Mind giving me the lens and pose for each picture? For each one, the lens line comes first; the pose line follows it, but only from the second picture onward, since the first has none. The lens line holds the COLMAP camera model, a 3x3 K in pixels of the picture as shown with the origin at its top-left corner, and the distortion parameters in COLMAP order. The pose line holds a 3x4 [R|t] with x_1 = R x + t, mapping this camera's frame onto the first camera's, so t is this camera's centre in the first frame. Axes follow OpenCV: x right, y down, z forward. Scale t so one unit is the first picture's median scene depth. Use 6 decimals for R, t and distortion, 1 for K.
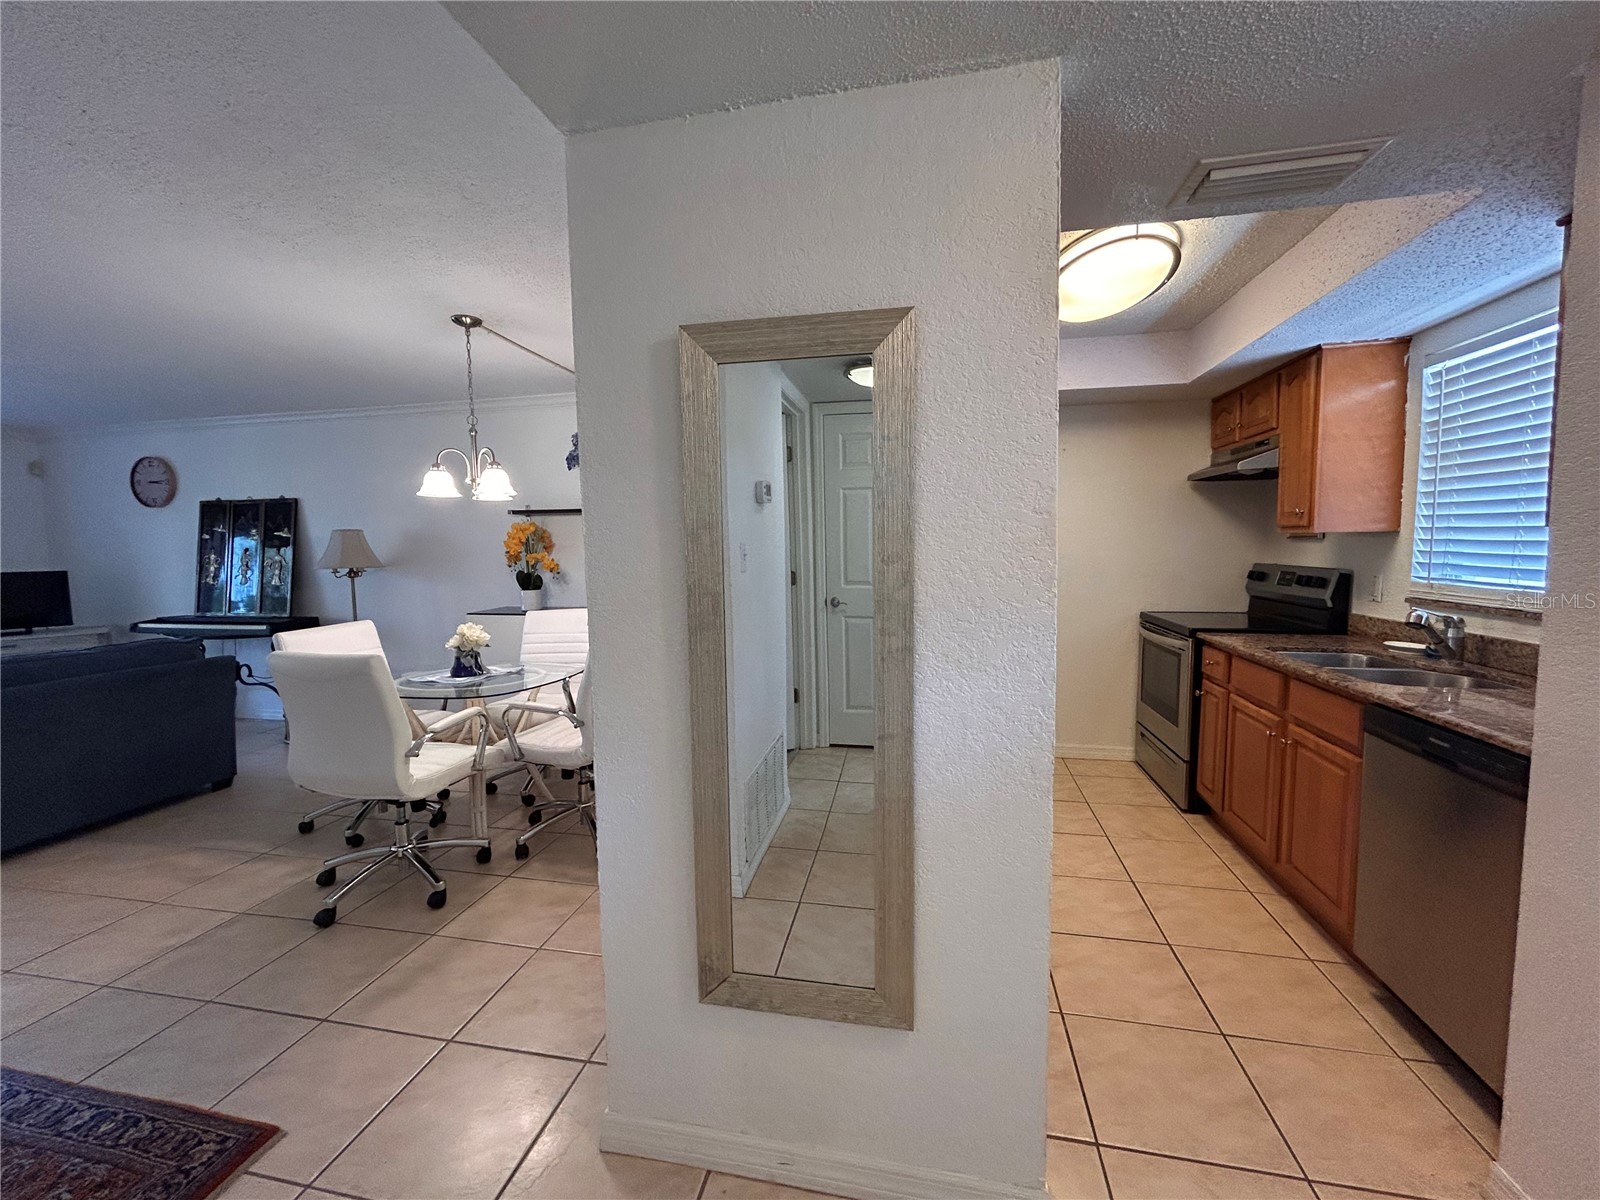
lens RADIAL K [[640.8, 0, 798.4], [0, 640.8, 595.3], [0, 0, 1]] dist [-0.011049, 0.004908]
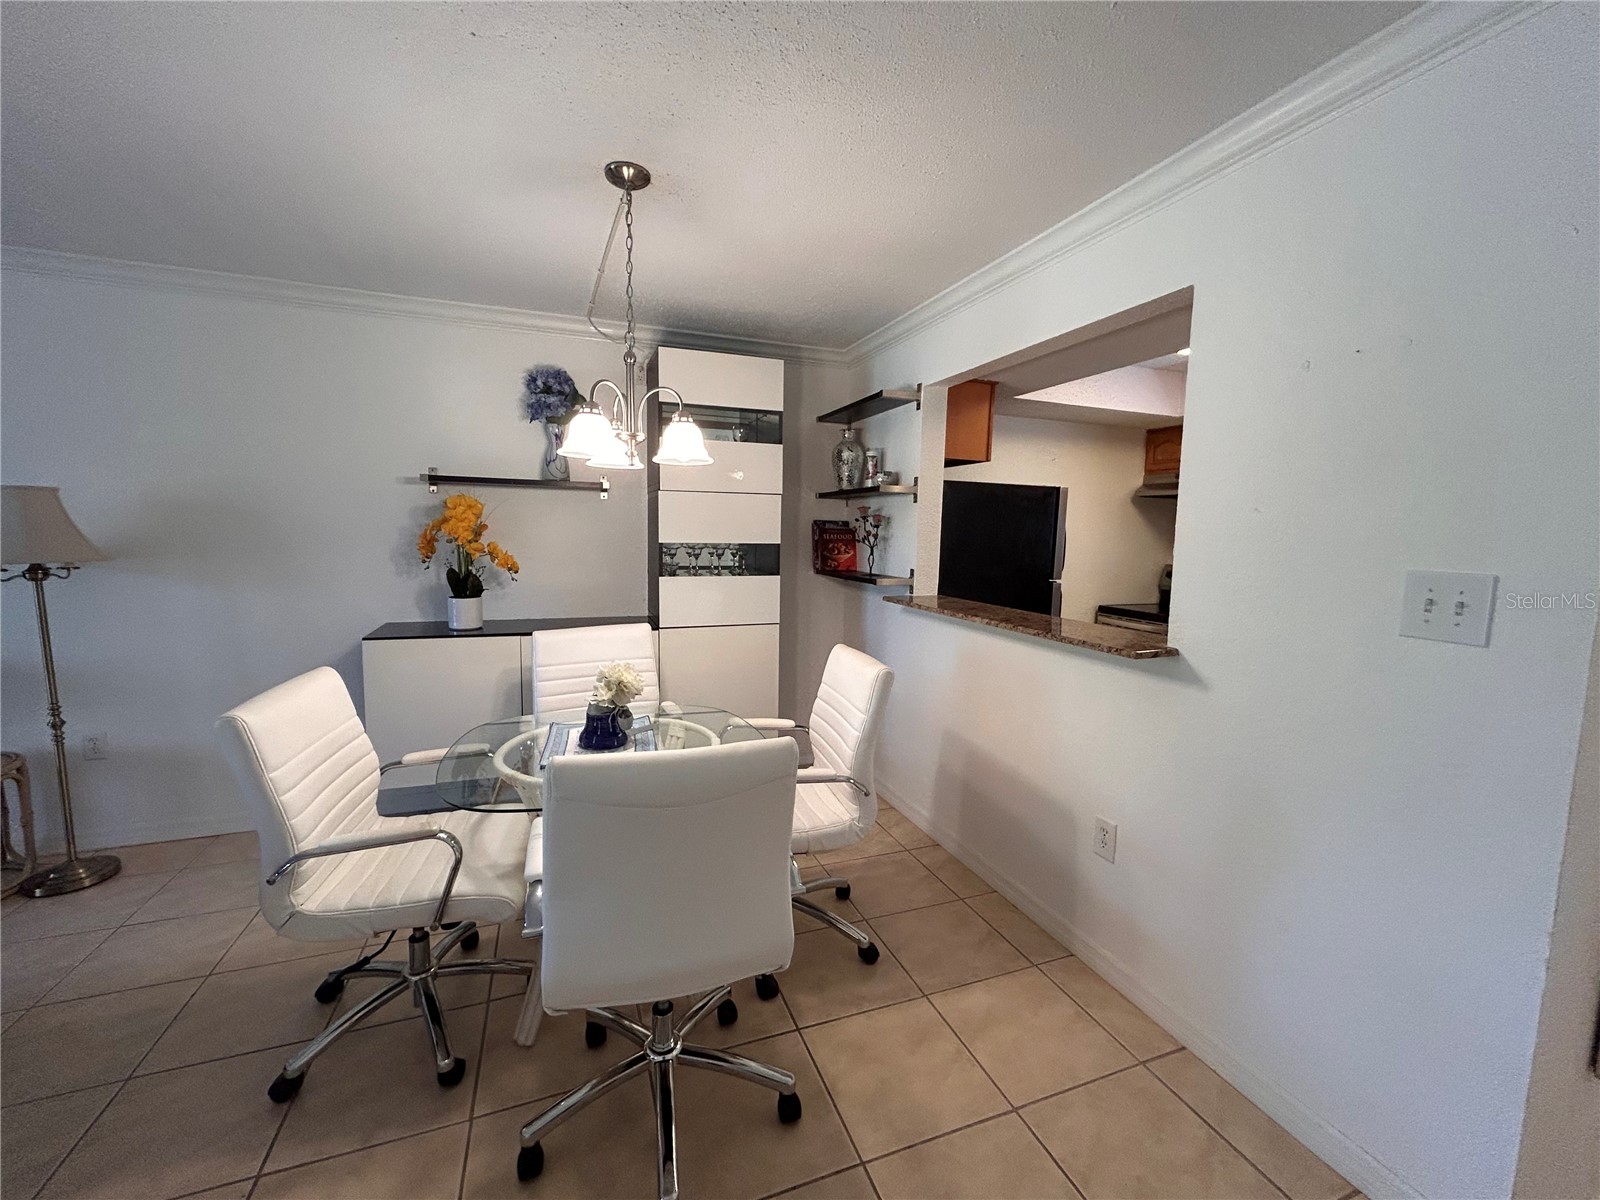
lens RADIAL K [[640.8, 0, 798.4], [0, 640.8, 595.3], [0, 0, 1]] dist [-0.011049, 0.004908]
pose [[0.850668, -0.021767, 0.525253, -0.575519], [0.009787, 0.999625, 0.025576, -0.029186], [-0.525612, -0.016616, 0.850562, 0.305766]]
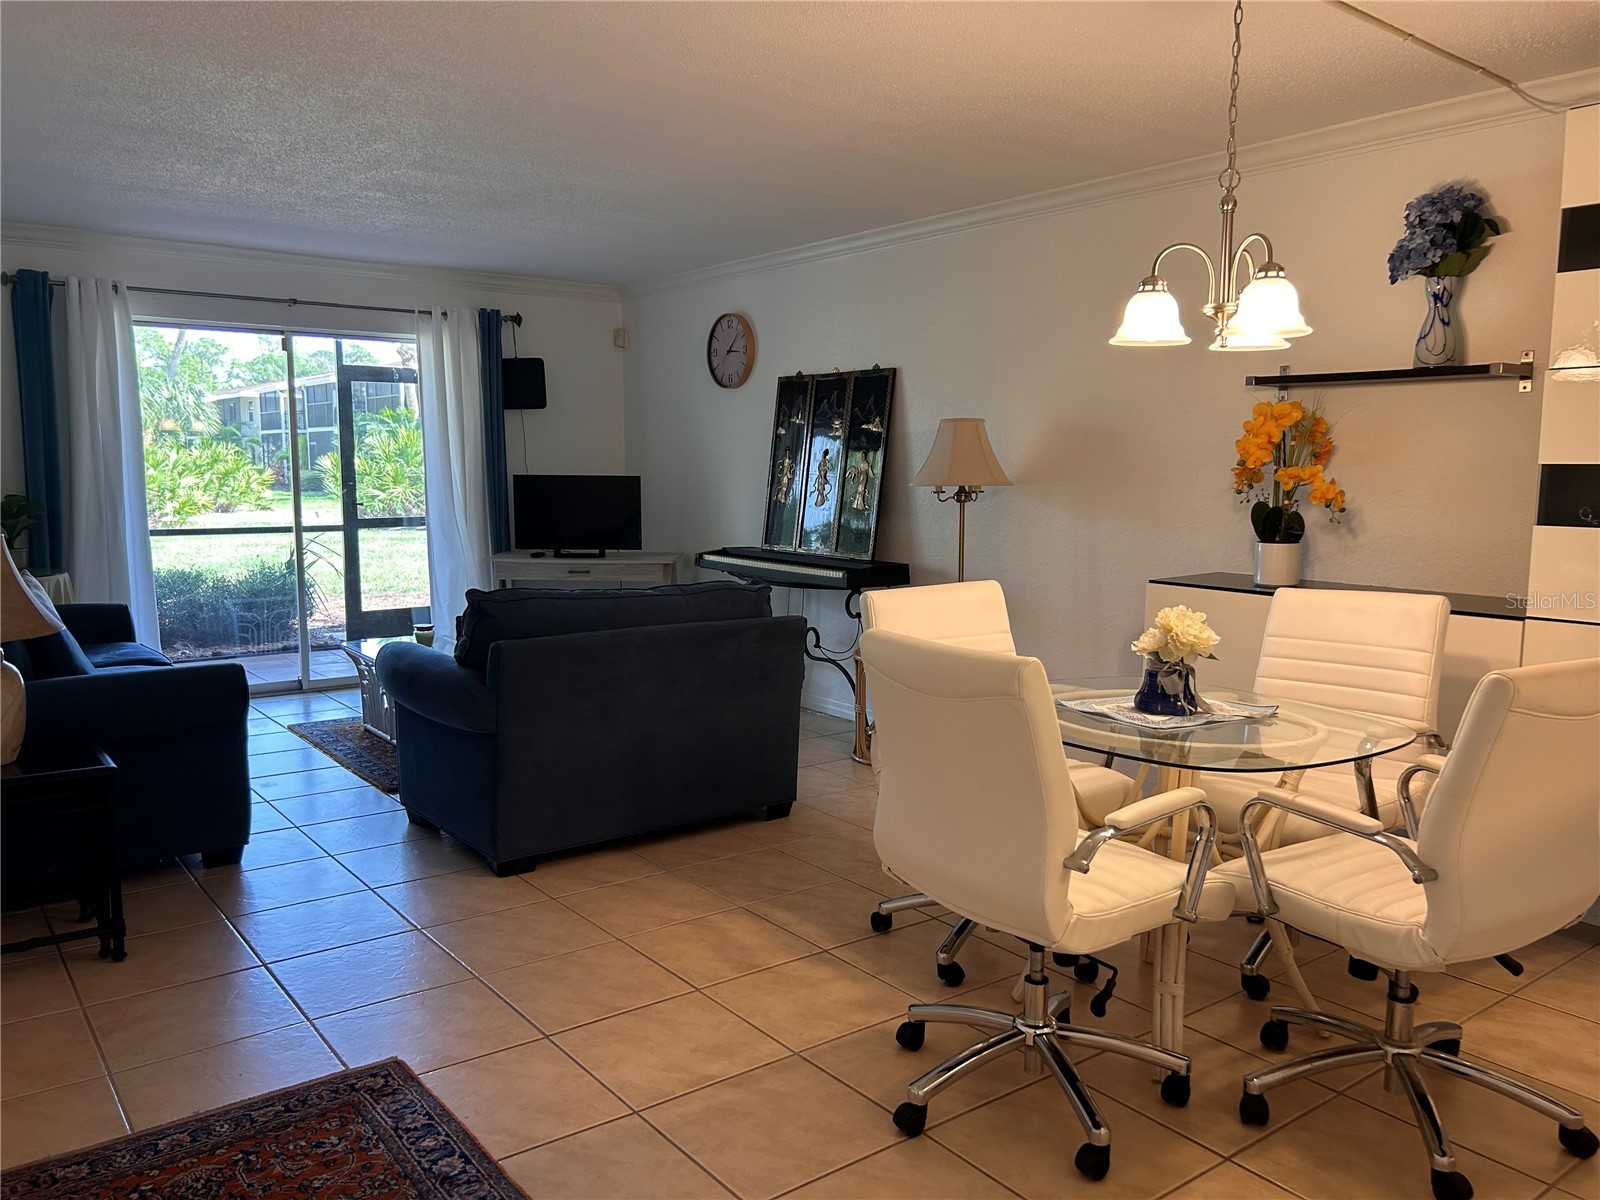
lens RADIAL K [[1226.9, 0, 800.0], [0, 1226.9, 600.0], [0, 0, 1]] dist [0.000661, -0.001524]
pose [[0.746940, 0.092760, -0.658389, -0.091001], [-0.066092, 0.995675, 0.065300, -0.002486], [0.661598, -0.005261, 0.749840, 0.083483]]
